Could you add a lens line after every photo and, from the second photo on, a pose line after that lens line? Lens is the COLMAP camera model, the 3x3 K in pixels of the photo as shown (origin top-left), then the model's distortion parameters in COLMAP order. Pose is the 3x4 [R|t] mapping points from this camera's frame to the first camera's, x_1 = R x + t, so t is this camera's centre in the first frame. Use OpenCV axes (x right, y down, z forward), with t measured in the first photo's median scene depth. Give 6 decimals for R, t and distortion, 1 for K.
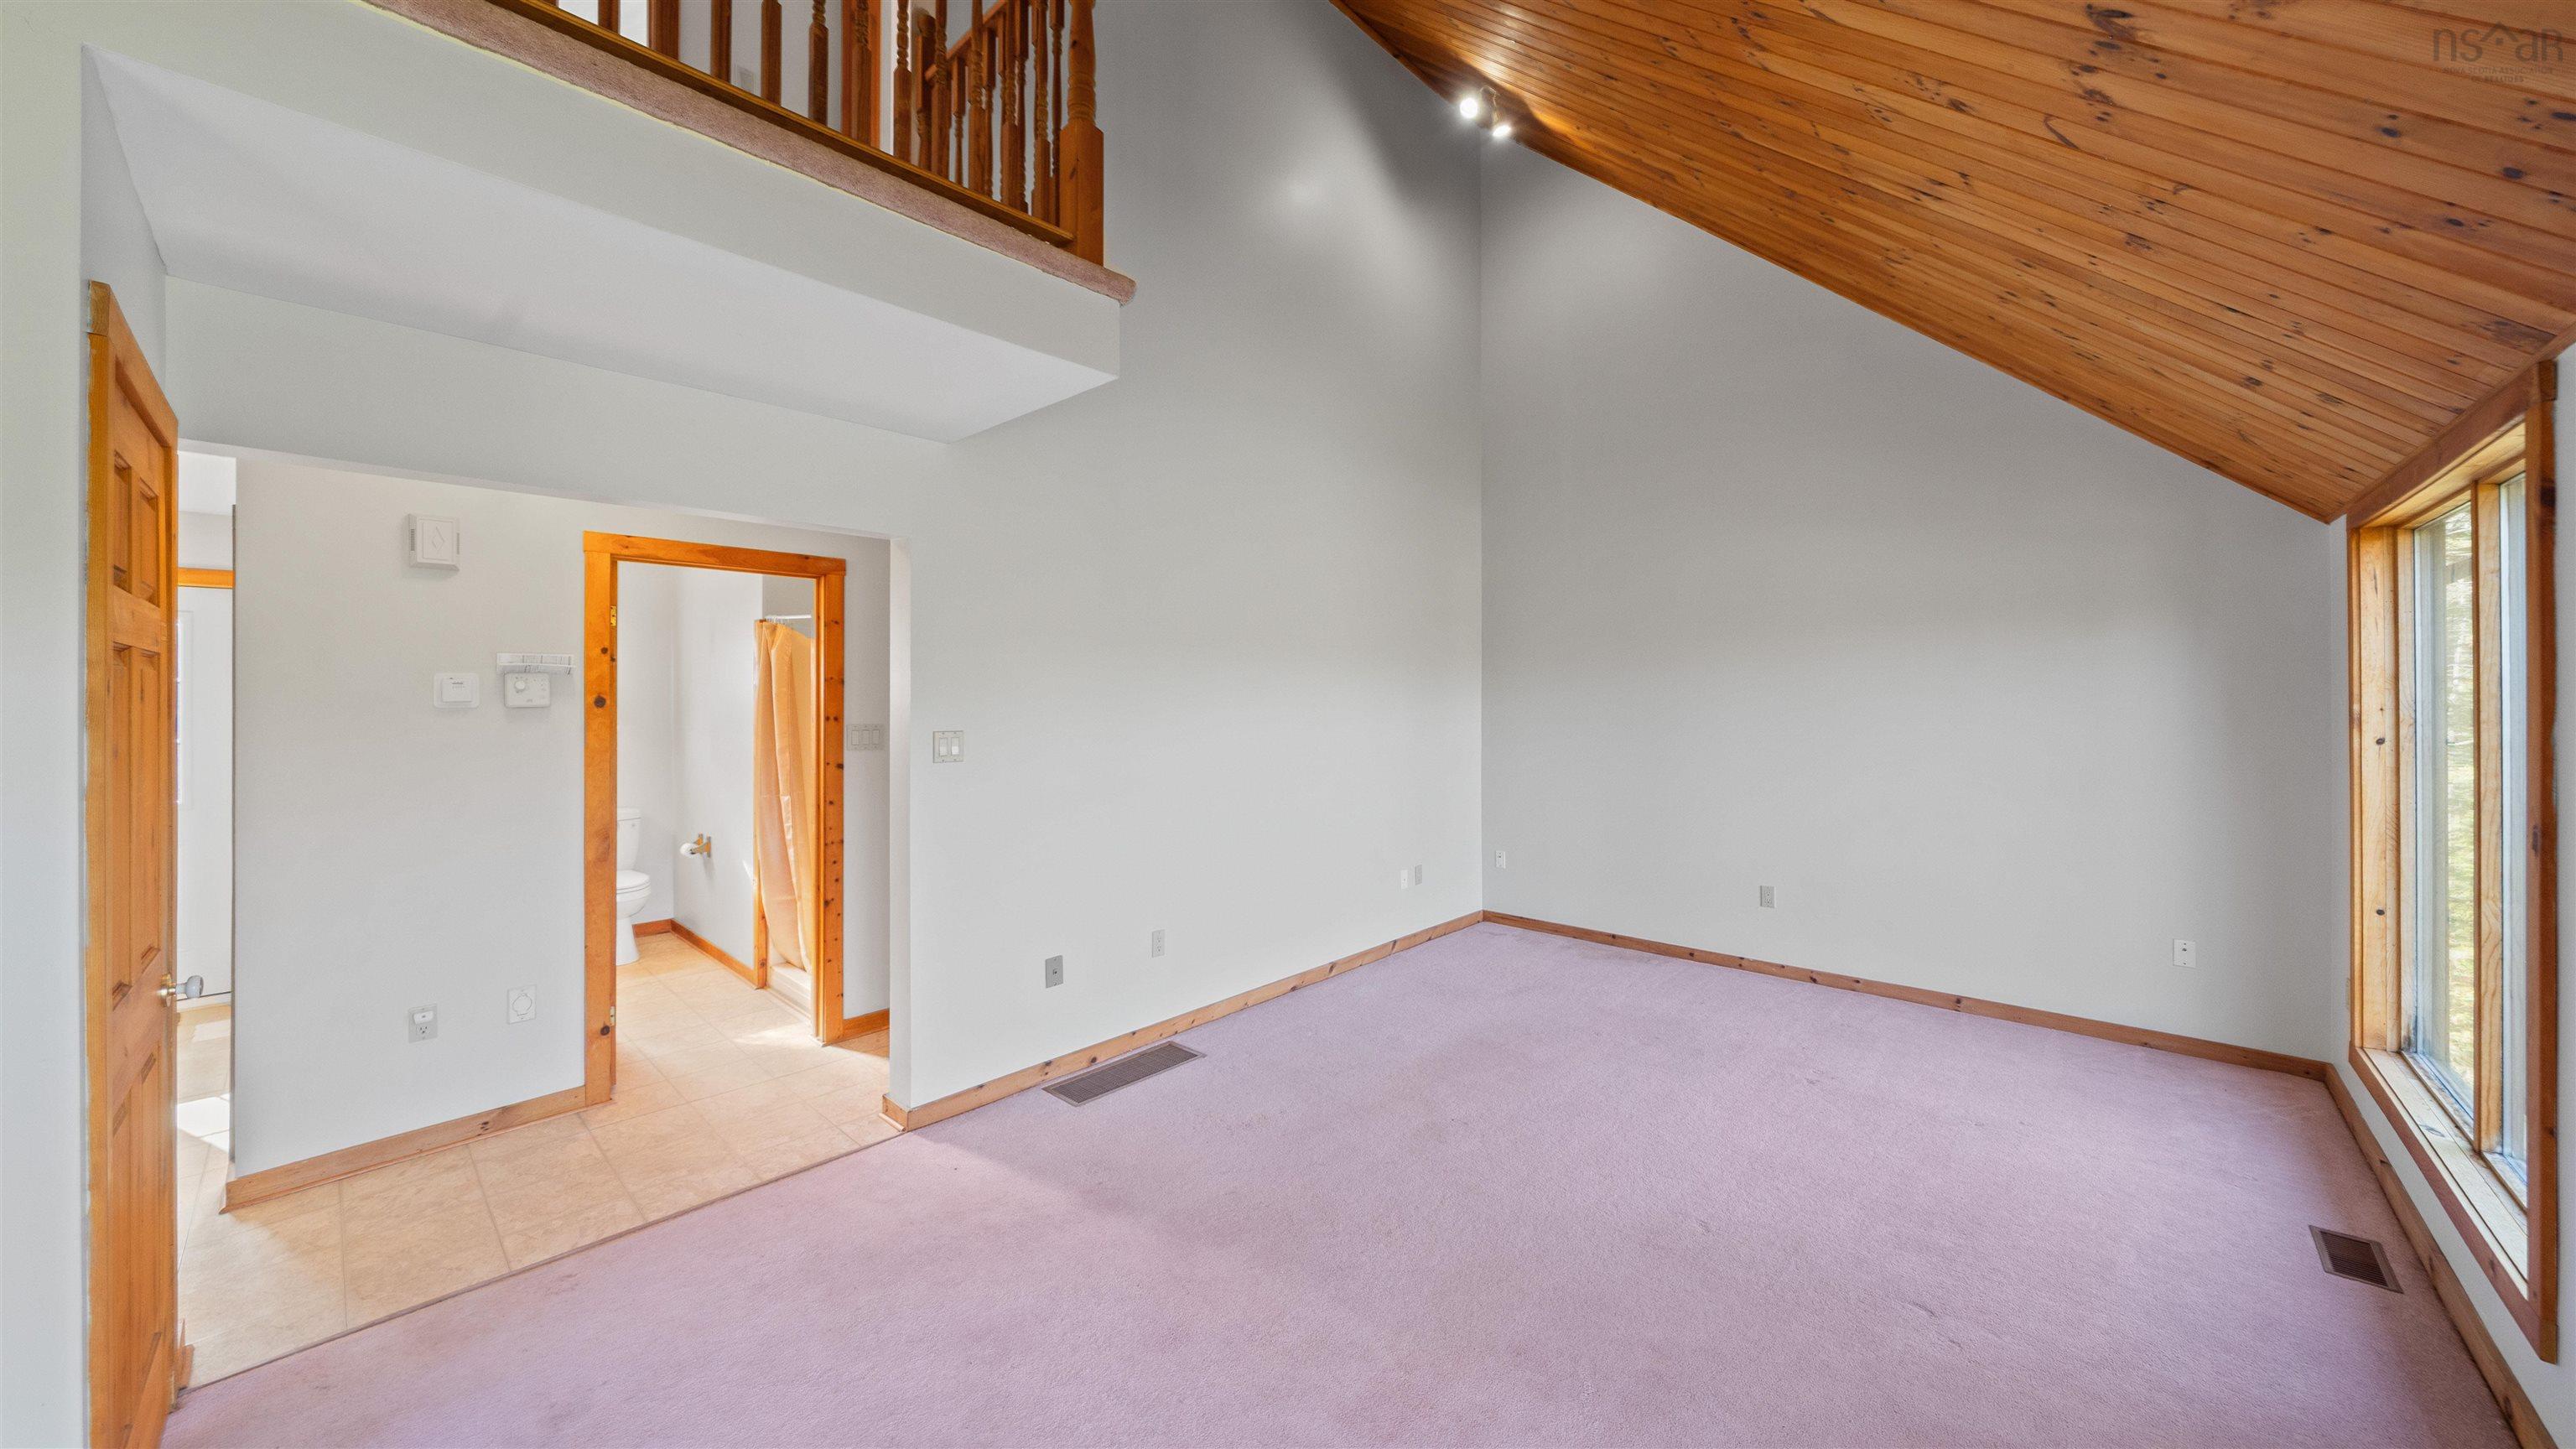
lens RADIAL K [[900.6, 0, 1319.9], [0, 900.6, 680.6], [0, 0, 1]] dist [-0.001453, -0.000380]
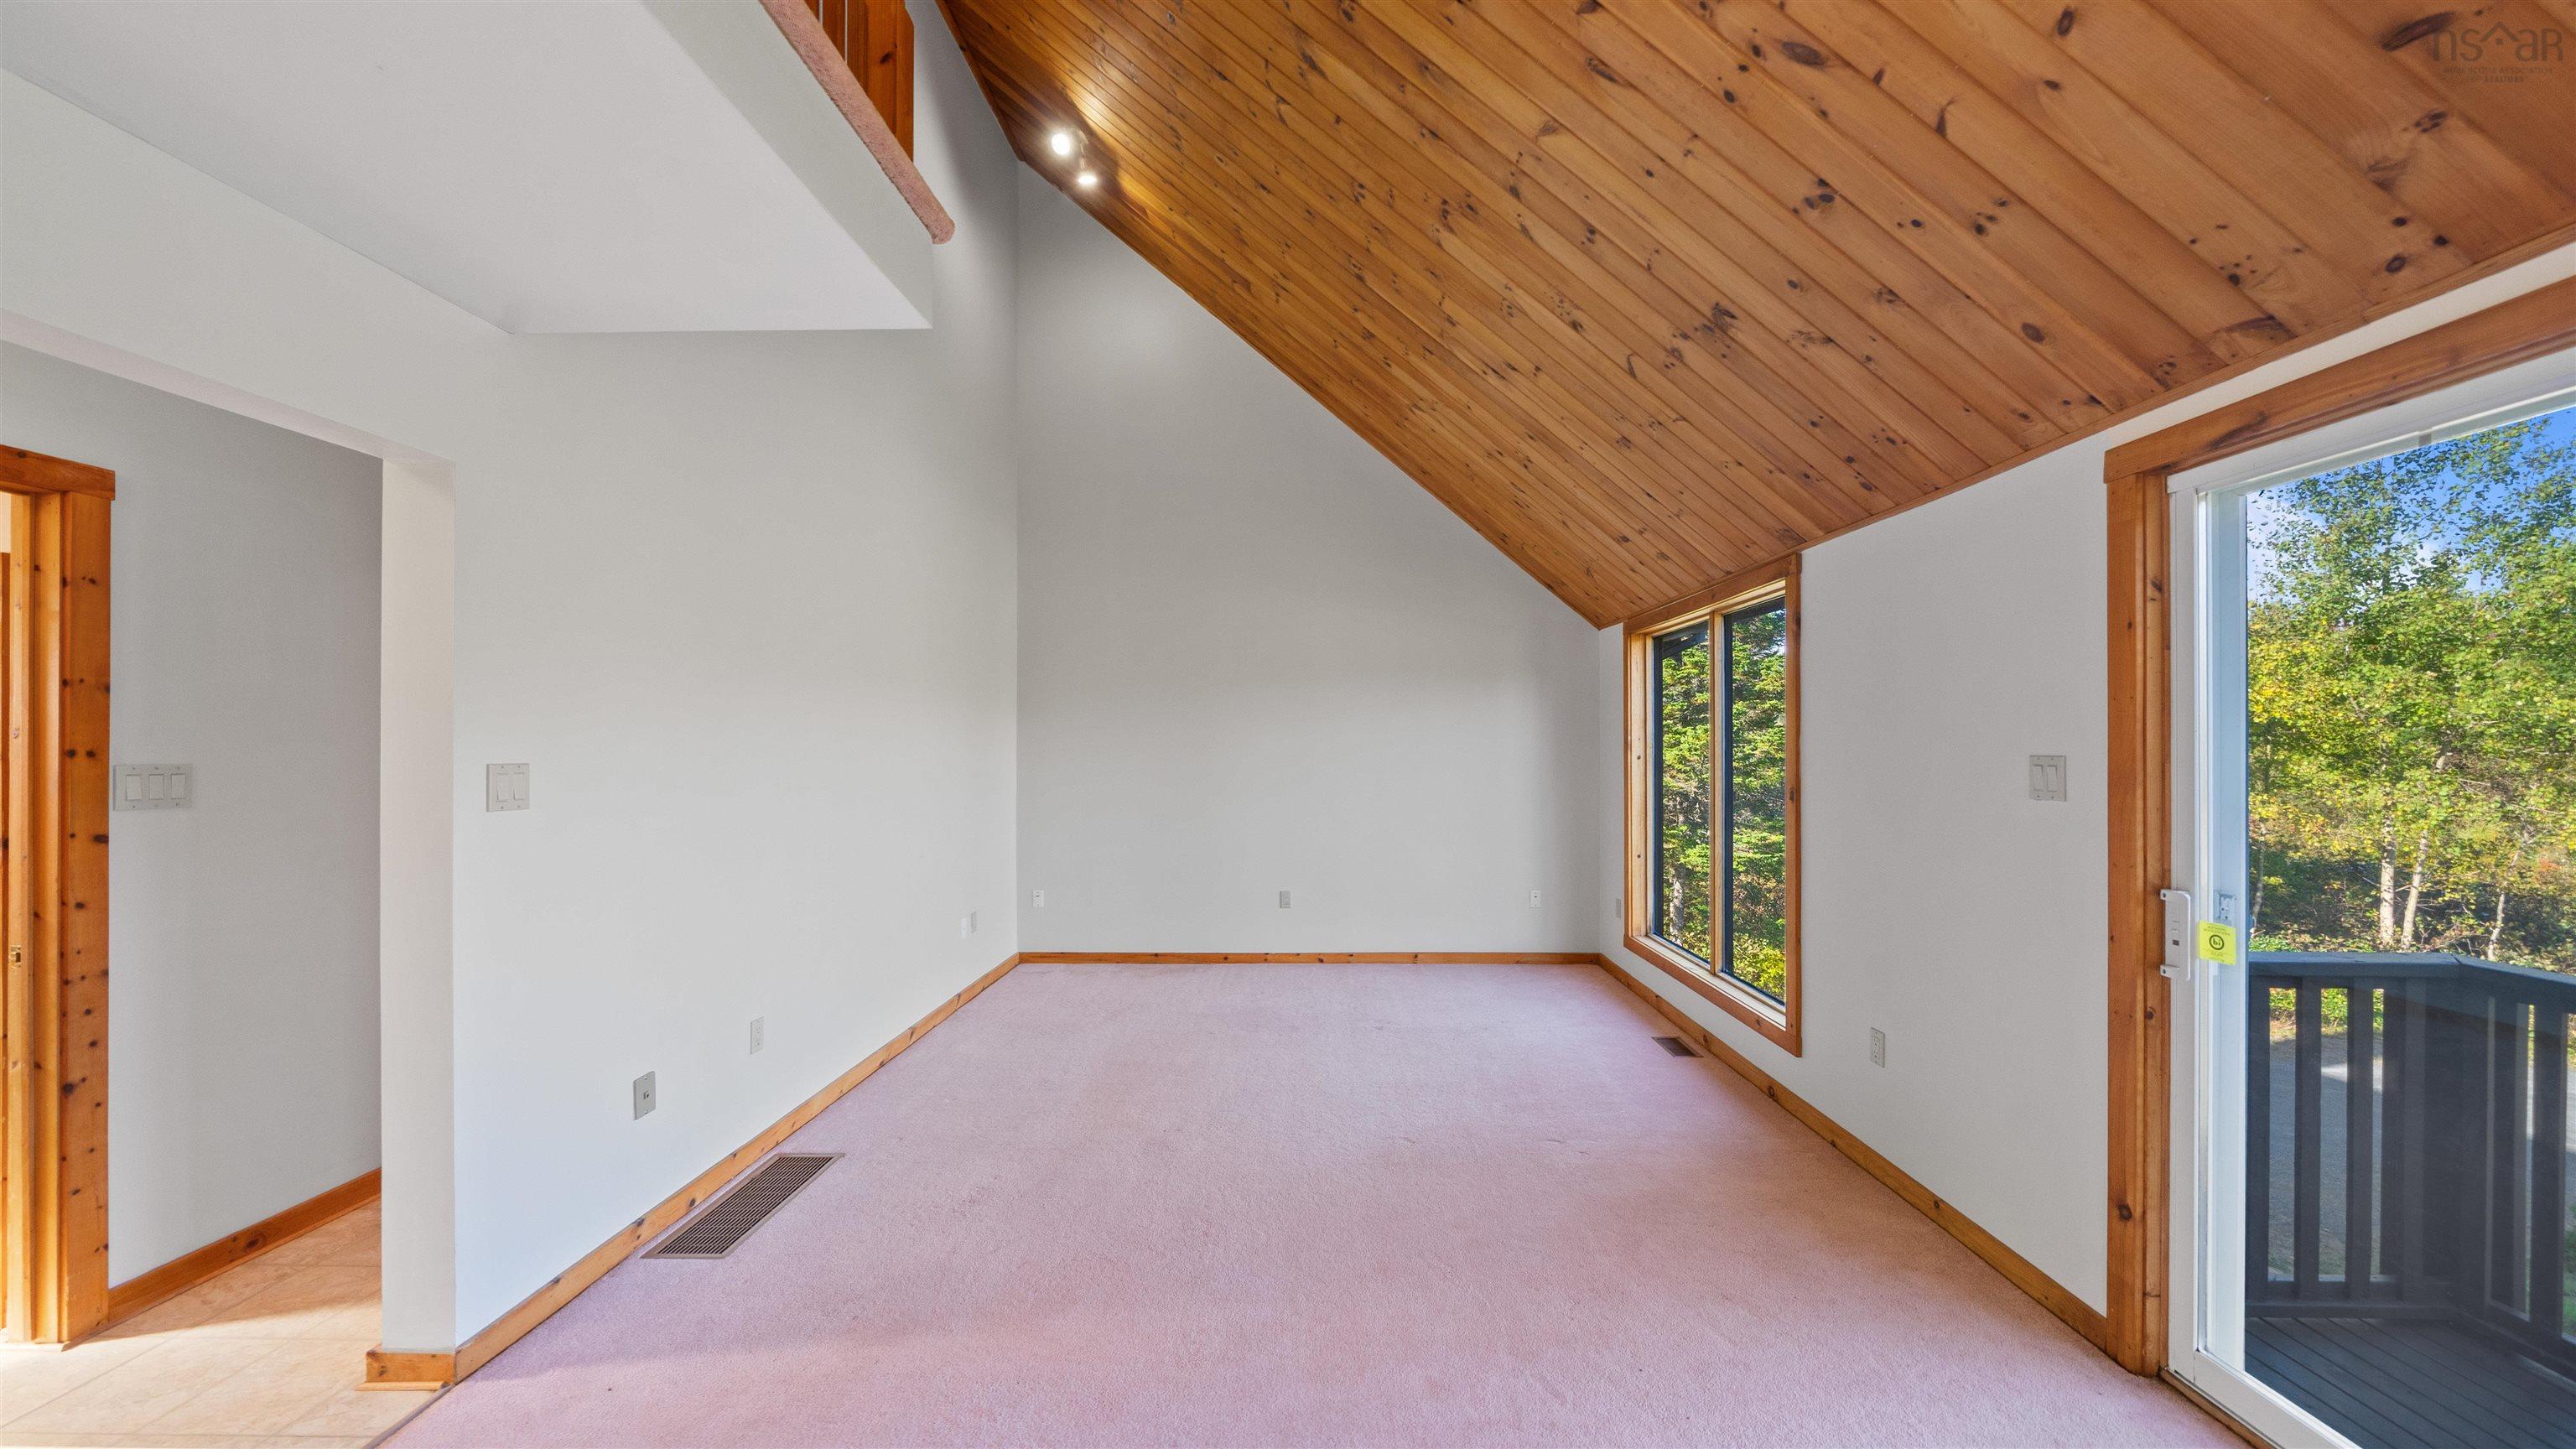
lens RADIAL K [[879.7, 0, 1301.5], [0, 879.7, 734.7], [0, 0, 1]] dist [-0.001091, -0.000359]
pose [[0.760734, 0.007981, 0.649014, -0.362209], [-0.007432, 0.999966, -0.003585, 0.030246], [-0.649021, -0.002096, 0.760768, 0.115291]]
